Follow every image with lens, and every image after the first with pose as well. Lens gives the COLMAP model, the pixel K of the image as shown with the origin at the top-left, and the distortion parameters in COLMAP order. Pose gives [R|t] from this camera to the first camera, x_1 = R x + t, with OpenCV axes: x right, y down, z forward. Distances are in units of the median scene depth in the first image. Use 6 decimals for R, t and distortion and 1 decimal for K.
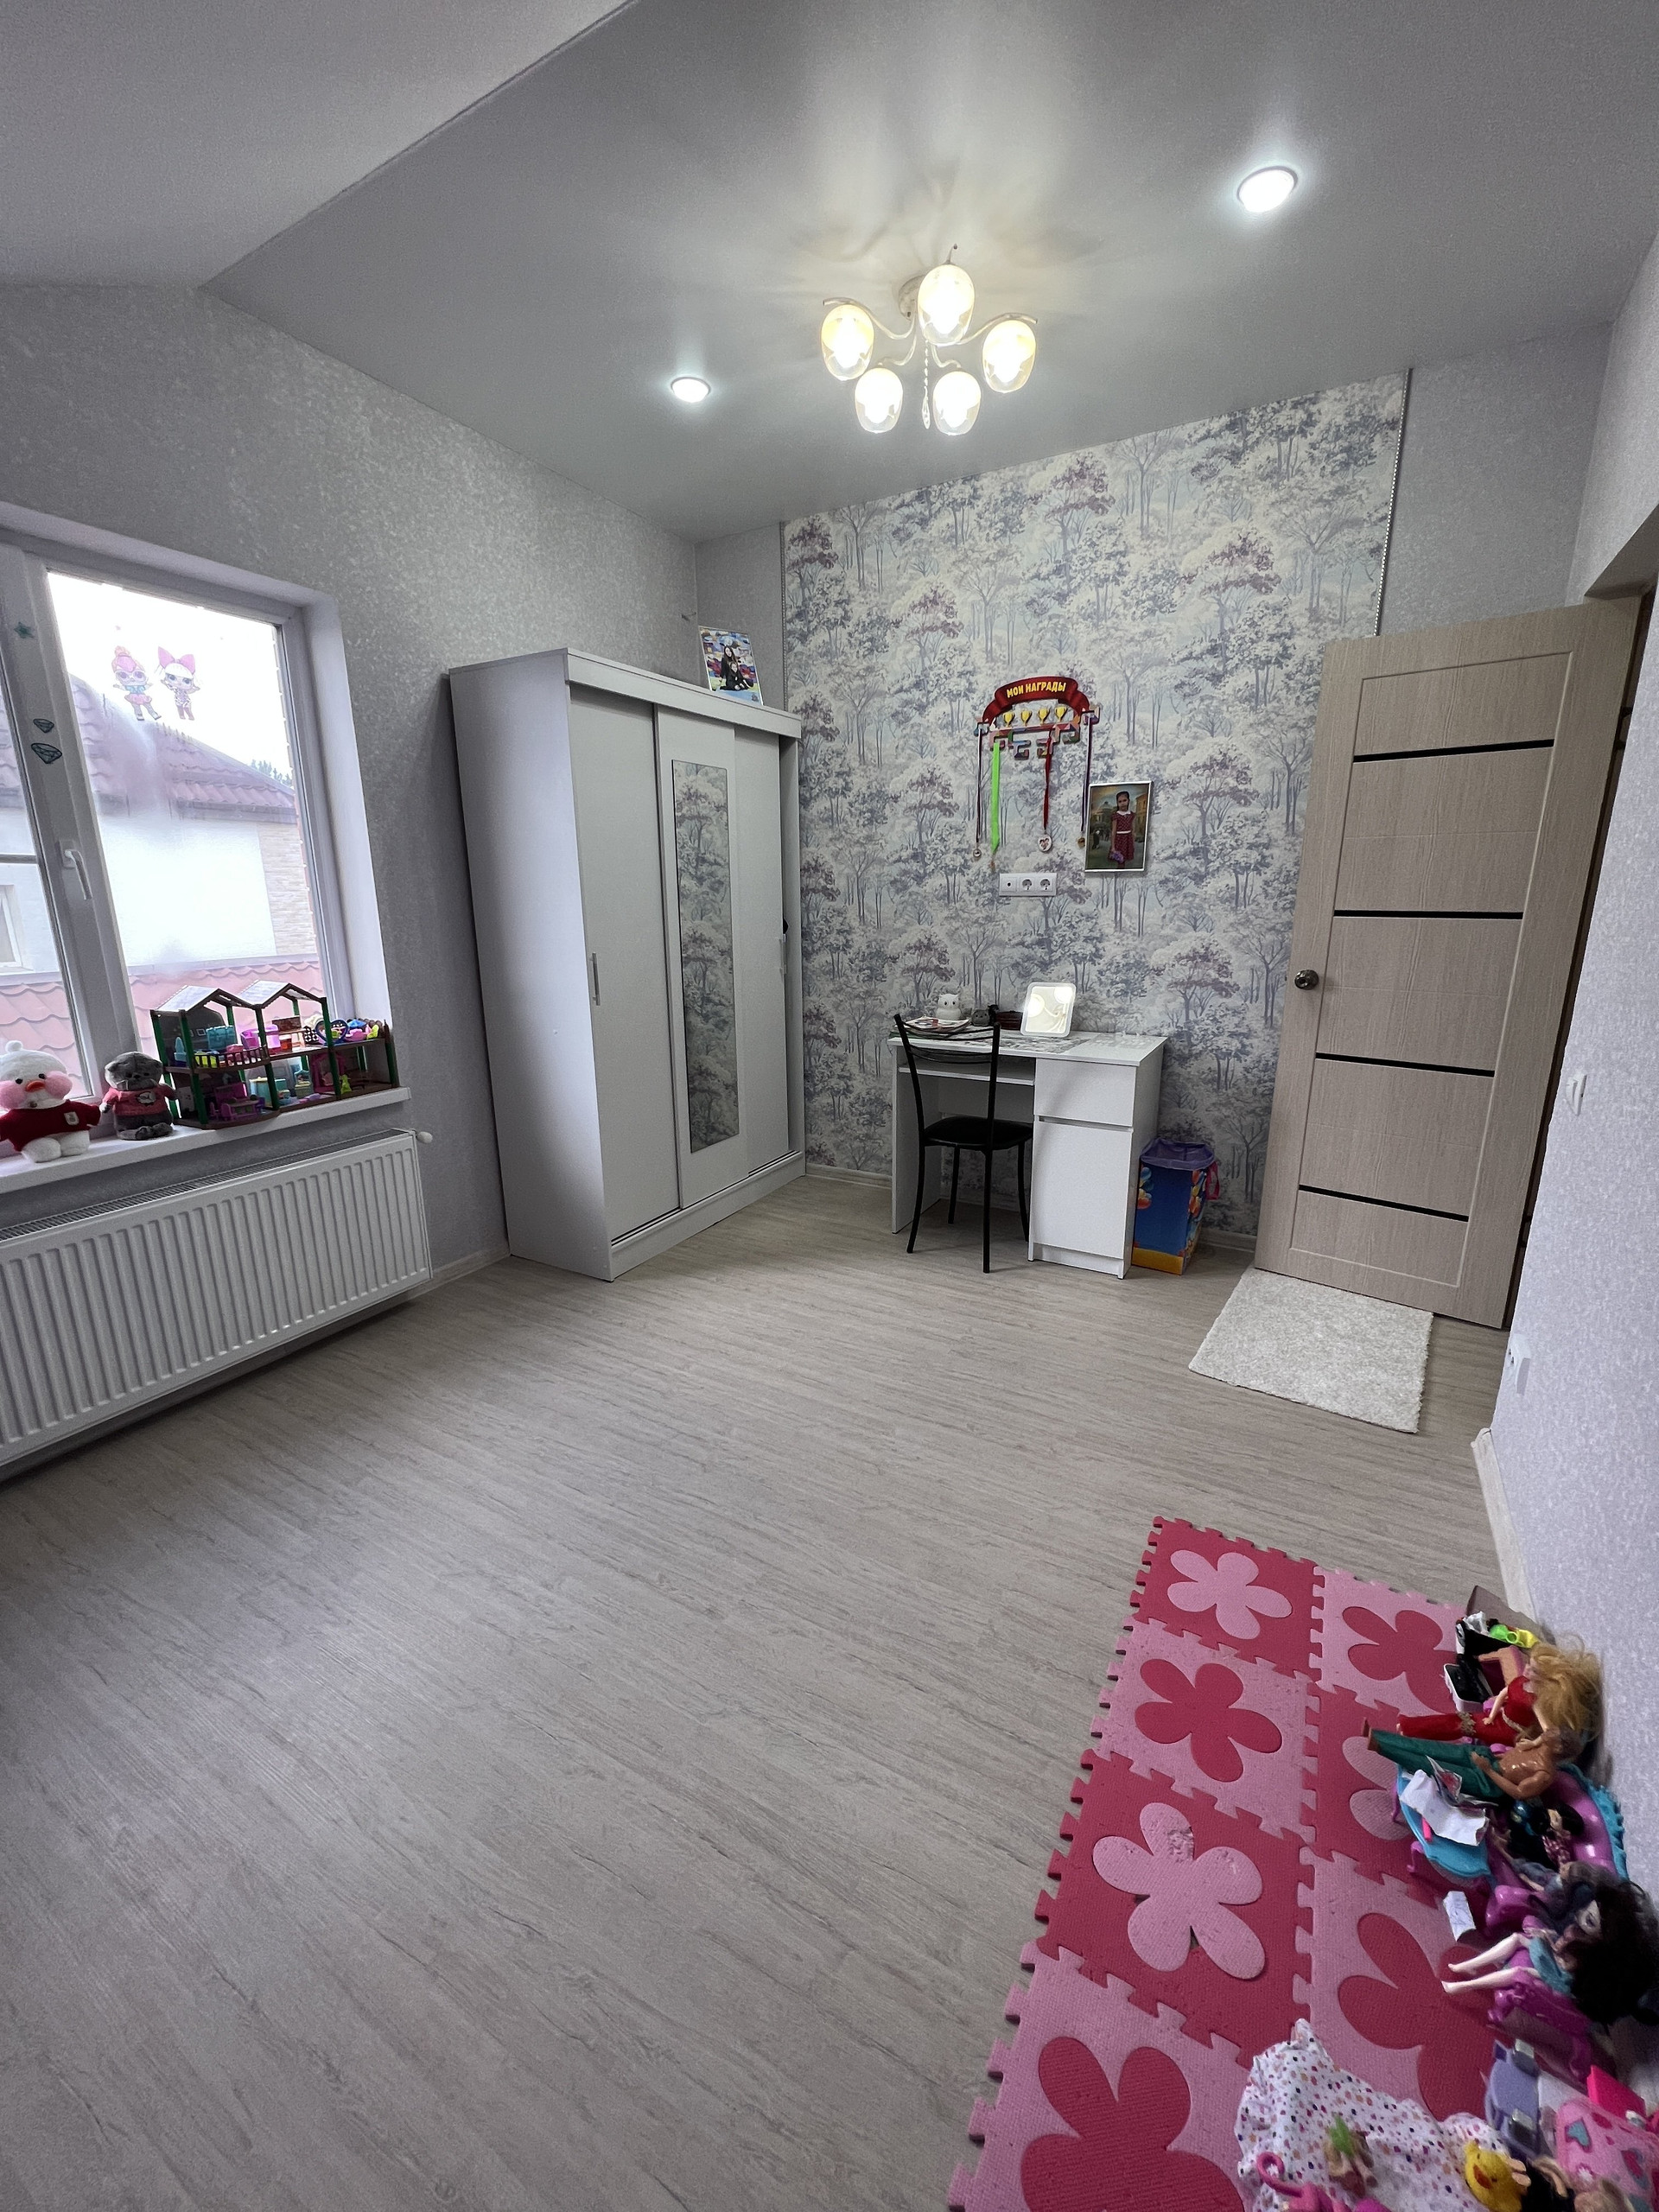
lens RADIAL K [[887.0, 0, 837.3], [0, 887.0, 1102.5], [0, 0, 1]] dist [-0.001973, 0.000365]
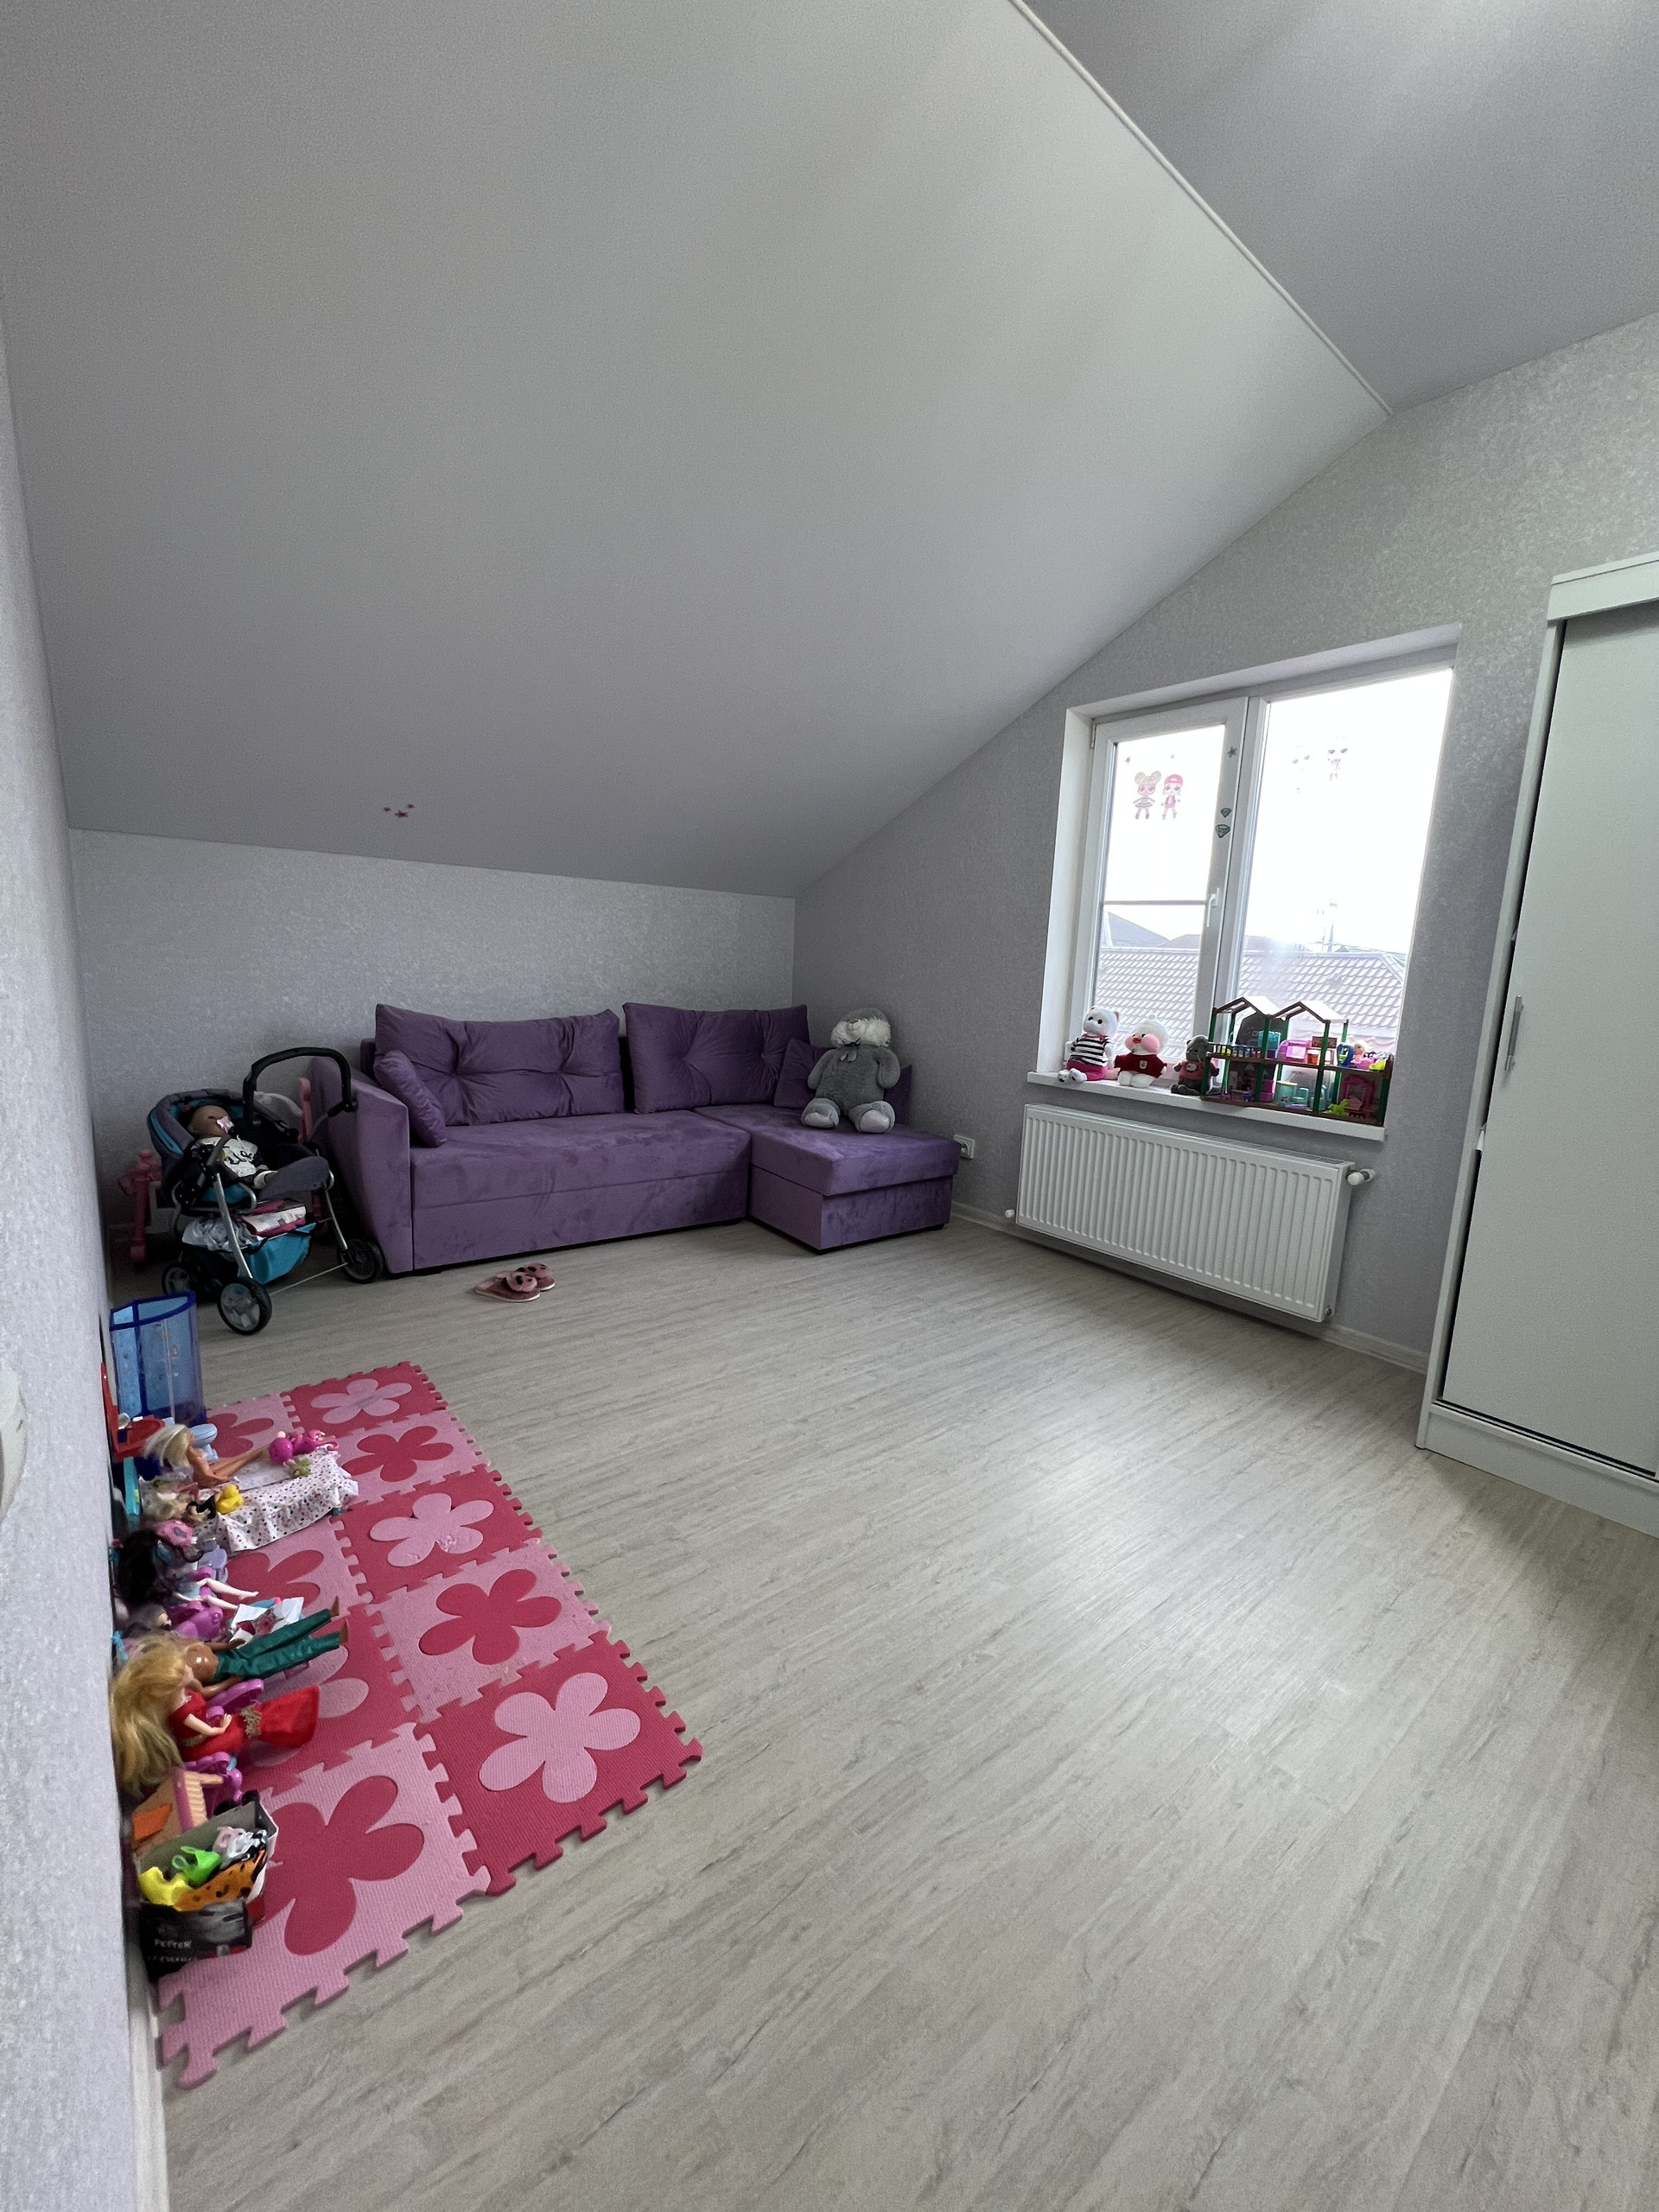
lens RADIAL K [[887.0, 0, 839.7], [0, 887.0, 1106.8], [0, 0, 1]] dist [-0.001973, 0.000365]
pose [[-0.361349, 0.146055, -0.920921, 1.055395], [-0.259588, 0.932851, 0.249804, -0.223597], [0.895567, 0.329327, -0.299170, 1.373682]]
